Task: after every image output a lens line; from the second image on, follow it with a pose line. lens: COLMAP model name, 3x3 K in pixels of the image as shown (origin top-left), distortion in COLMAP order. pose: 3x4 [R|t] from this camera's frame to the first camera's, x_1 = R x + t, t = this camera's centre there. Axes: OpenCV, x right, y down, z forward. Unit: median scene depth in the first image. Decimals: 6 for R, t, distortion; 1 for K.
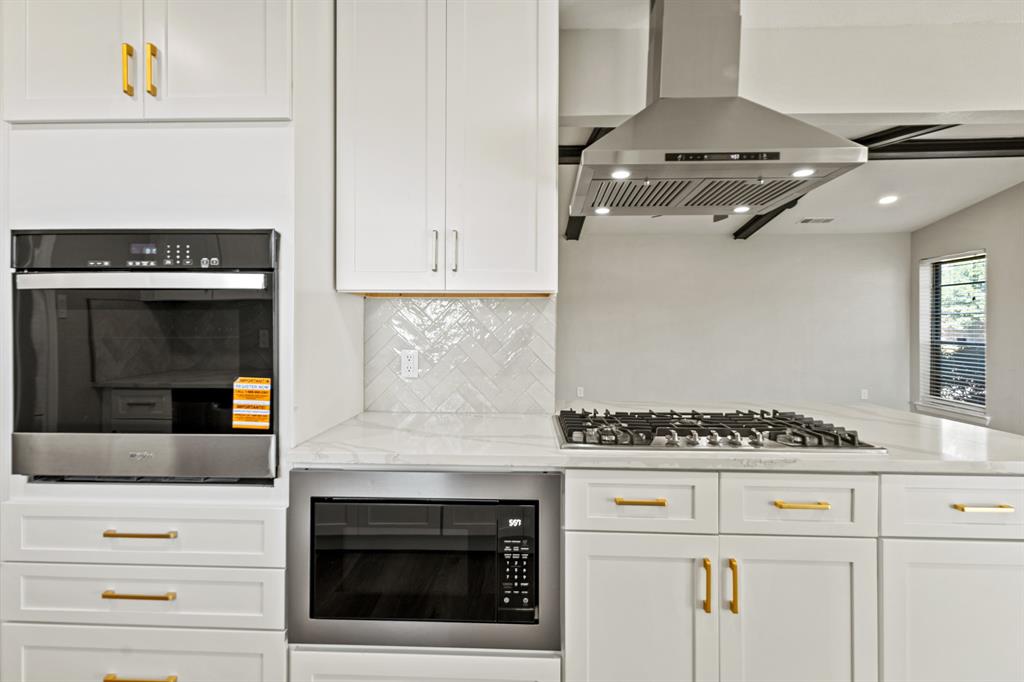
lens RADIAL K [[480.0, 0, 526.2], [0, 480.0, 322.0], [0, 0, 1]] dist [0.013330, -0.003805]
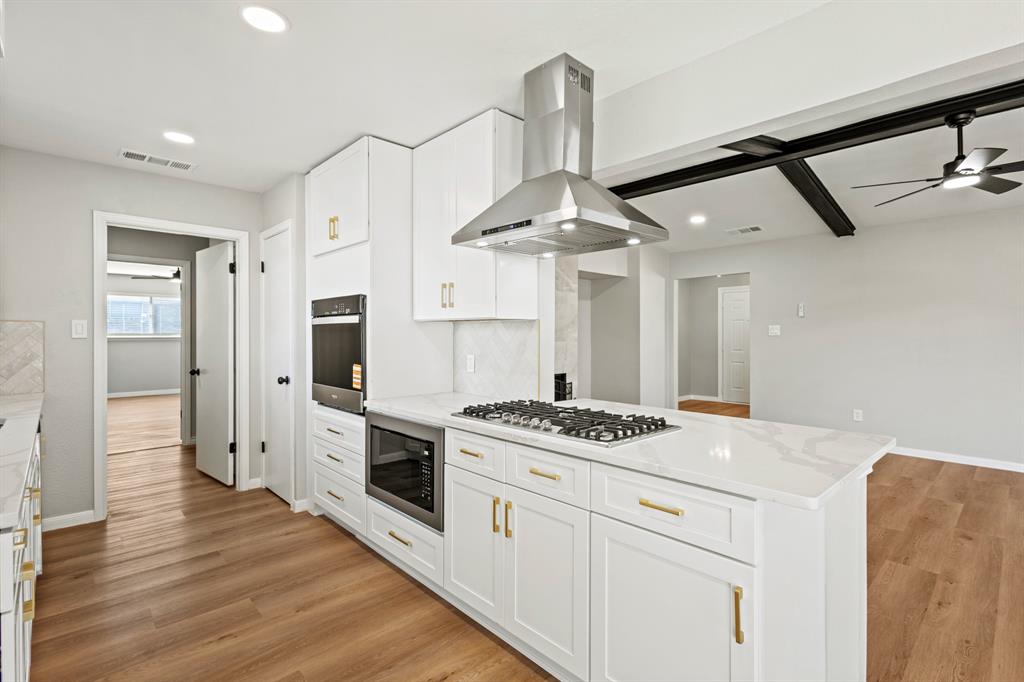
lens RADIAL K [[480.0, 0, 522.1], [0, 480.0, 325.4], [0, 0, 1]] dist [0.013330, -0.003805]
pose [[0.721623, -0.014638, -0.692131, 1.438682], [0.006990, 0.999880, -0.013859, -0.022380], [0.692251, 0.005163, 0.721639, -0.028713]]
